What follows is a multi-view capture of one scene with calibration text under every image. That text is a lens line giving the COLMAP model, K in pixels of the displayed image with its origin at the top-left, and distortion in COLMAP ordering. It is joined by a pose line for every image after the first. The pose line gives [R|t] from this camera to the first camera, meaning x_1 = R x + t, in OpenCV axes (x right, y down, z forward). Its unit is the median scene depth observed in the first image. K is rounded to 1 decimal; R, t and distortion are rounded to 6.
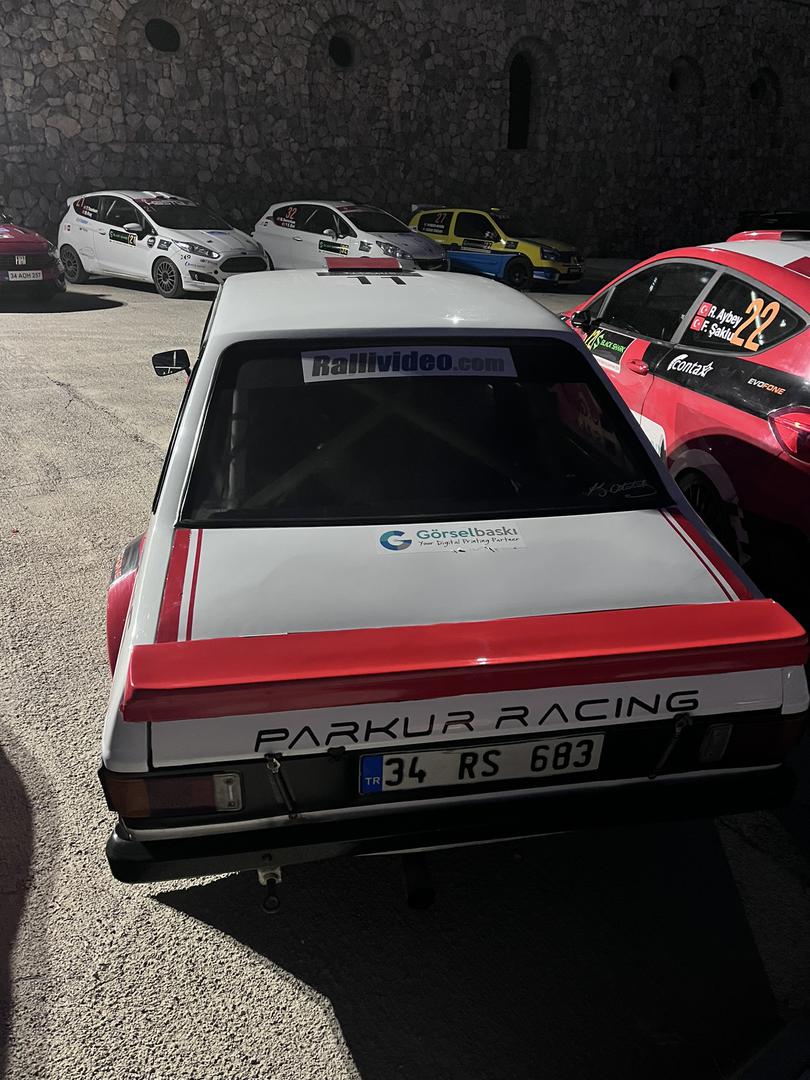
lens RADIAL K [[801.0, 0, 398.6], [0, 801.0, 543.6], [0, 0, 1]] dist [0.030995, -0.053016]
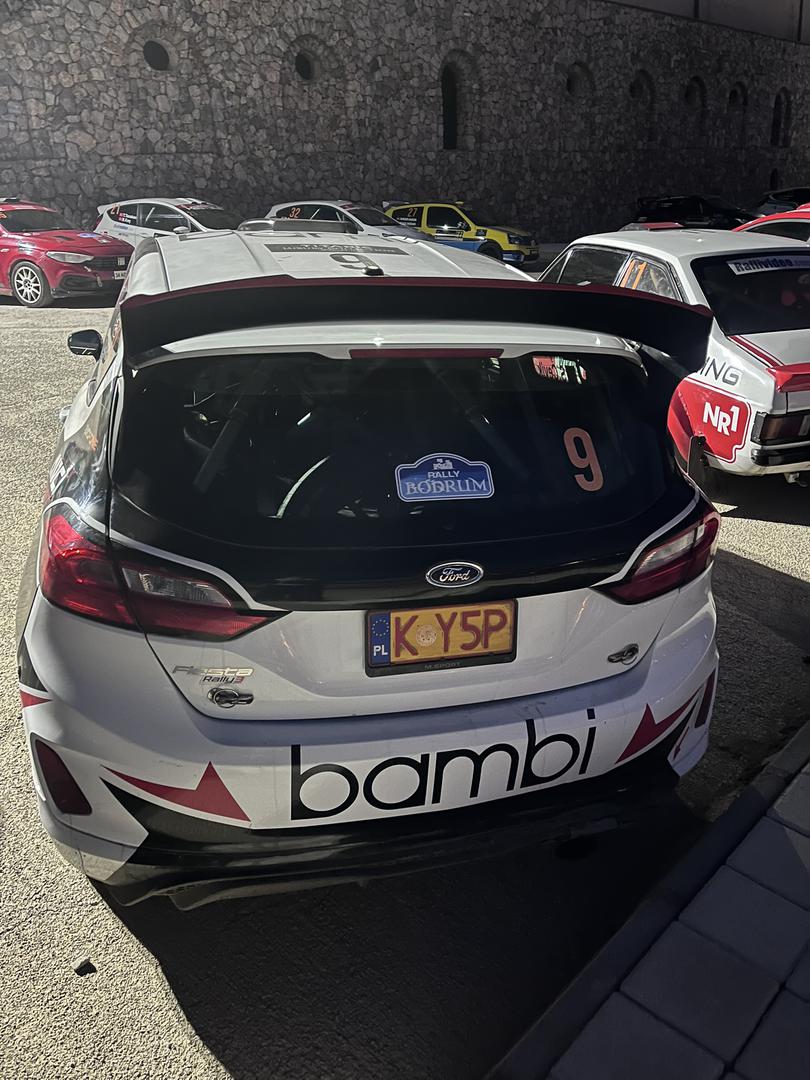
lens RADIAL K [[801.0, 0, 402.5], [0, 801.0, 540.6], [0, 0, 1]] dist [0.030995, -0.053016]
pose [[0.984489, -0.099408, 0.144567, -0.161209], [0.099750, 0.995000, 0.004896, 0.046485], [-0.144331, 0.009600, 0.989483, -0.110278]]
